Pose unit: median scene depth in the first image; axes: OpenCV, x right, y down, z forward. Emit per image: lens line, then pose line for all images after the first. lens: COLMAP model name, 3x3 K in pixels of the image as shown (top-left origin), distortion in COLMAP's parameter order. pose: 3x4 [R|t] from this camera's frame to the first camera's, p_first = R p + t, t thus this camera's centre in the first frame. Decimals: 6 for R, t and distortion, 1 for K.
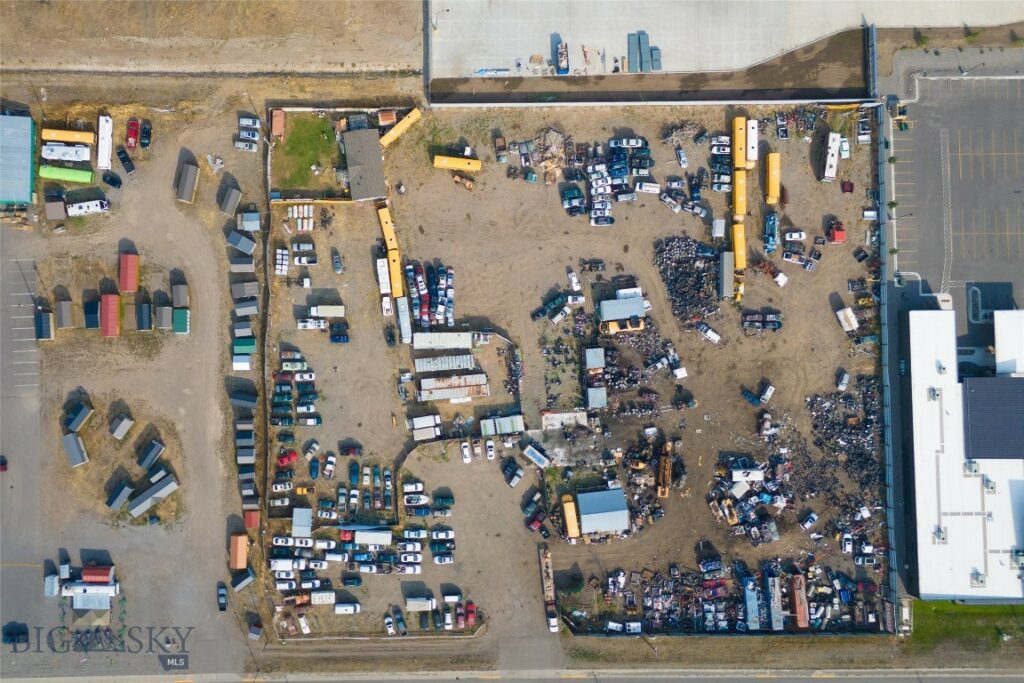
lens RADIAL K [[858.1, 0, 512.0], [0, 858.1, 341.5], [0, 0, 1]] dist [0.120004, -0.190929]
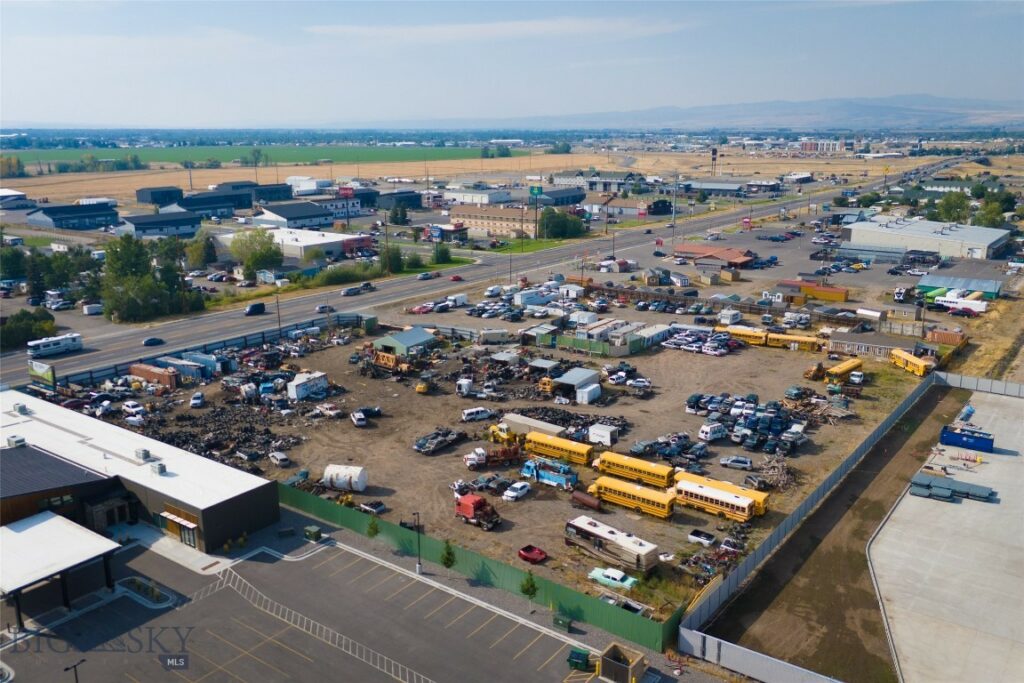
lens RADIAL K [[858.1, 0, 512.0], [0, 858.1, 341.5], [0, 0, 1]] dist [0.120004, -0.190929]
pose [[-0.600568, 0.196481, -0.775057, 0.742042], [-0.797914, -0.084854, 0.596768, -0.442488], [0.051487, 0.976829, 0.207735, 0.805448]]
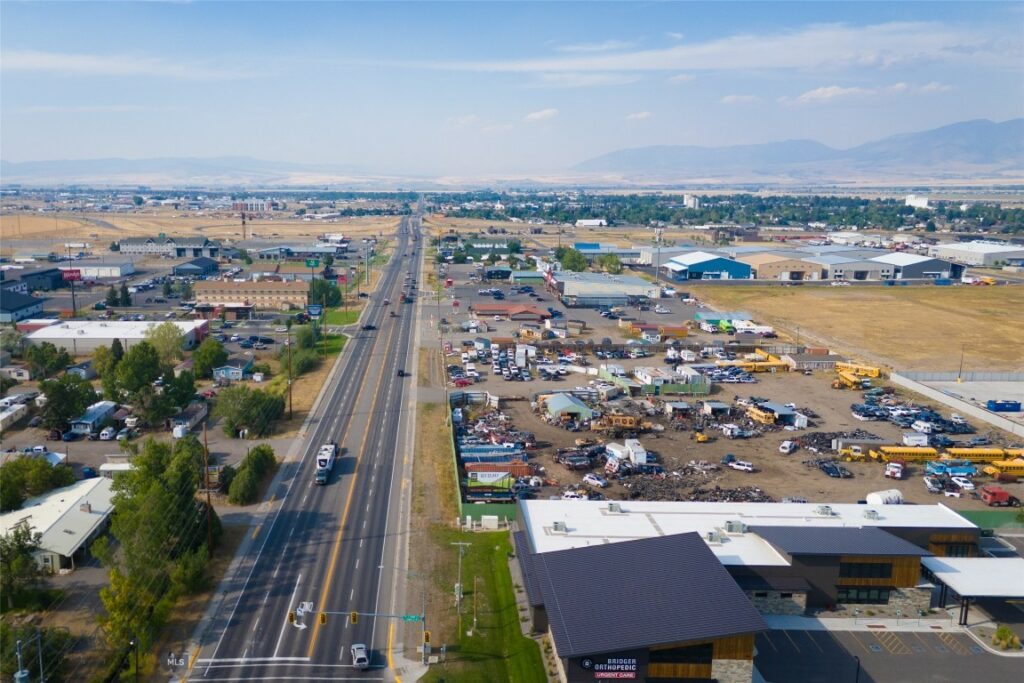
lens RADIAL K [[862.9, 0, 403.2], [0, 862.9, 339.0], [0, 0, 1]] dist [0.091283, -0.104171]
pose [[-0.031653, 0.180231, -0.983115, 1.105802], [-0.997744, 0.052566, 0.041761, 0.340752], [0.059205, 0.982219, 0.178160, 0.715661]]
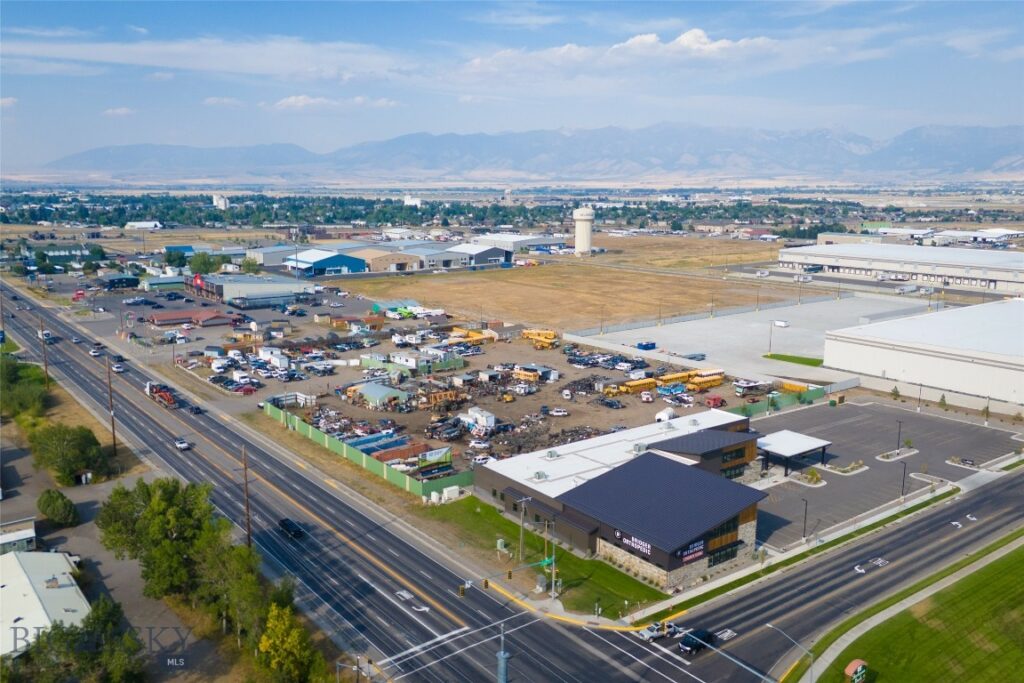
lens RADIAL K [[858.1, 0, 512.0], [0, 858.1, 341.5], [0, 0, 1]] dist [0.120004, -0.190929]
pose [[0.603648, 0.147003, -0.783581, 1.063677], [-0.795965, 0.166922, -0.581873, 0.697263], [0.045260, 0.974950, 0.217771, 0.689692]]
